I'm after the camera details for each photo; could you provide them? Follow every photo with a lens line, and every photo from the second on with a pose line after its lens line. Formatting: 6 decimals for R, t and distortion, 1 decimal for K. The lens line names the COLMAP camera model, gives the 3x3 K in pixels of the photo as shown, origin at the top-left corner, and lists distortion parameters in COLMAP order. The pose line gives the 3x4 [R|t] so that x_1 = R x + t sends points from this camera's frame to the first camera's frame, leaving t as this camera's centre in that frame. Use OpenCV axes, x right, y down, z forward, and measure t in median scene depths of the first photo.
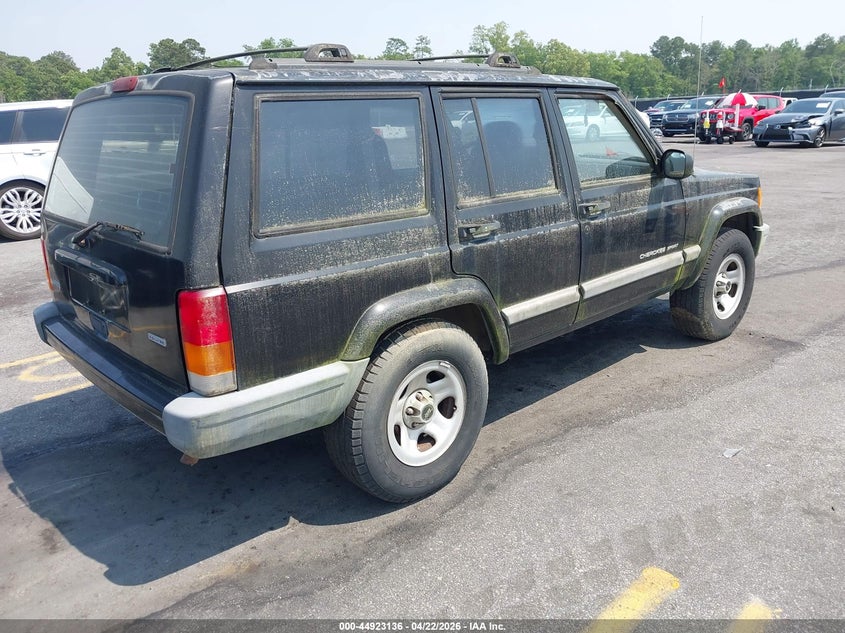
lens RADIAL K [[659.7, 0, 418.2], [0, 659.7, 315.9], [0, 0, 1]] dist [0.036043, -0.003825]
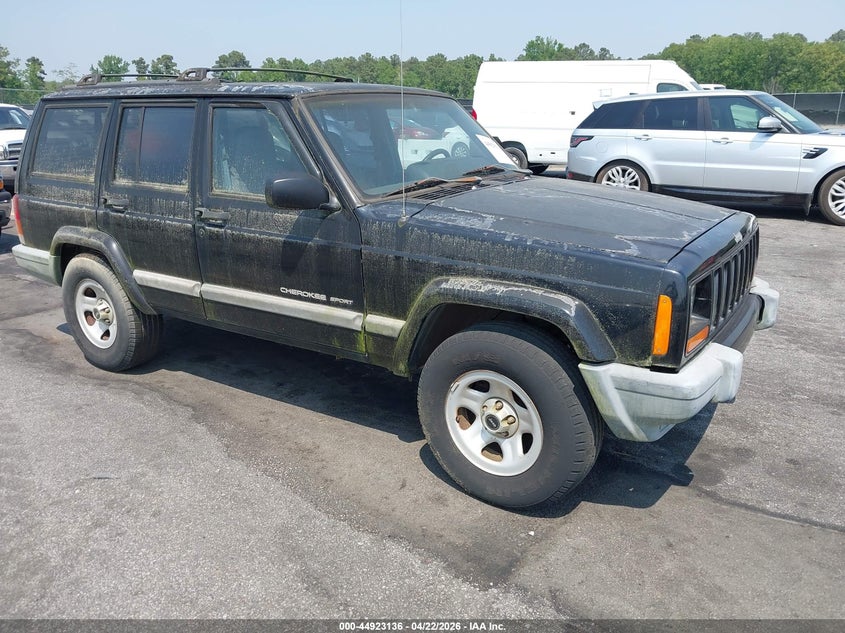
lens RADIAL K [[659.7, 0, 418.2], [0, 659.7, 315.9], [0, 0, 1]] dist [0.036043, -0.003825]
pose [[0.232583, 0.310920, -0.921539, 1.290494], [-0.282533, 0.928261, 0.241881, -0.345173], [0.930634, 0.204108, 0.303743, 0.983915]]
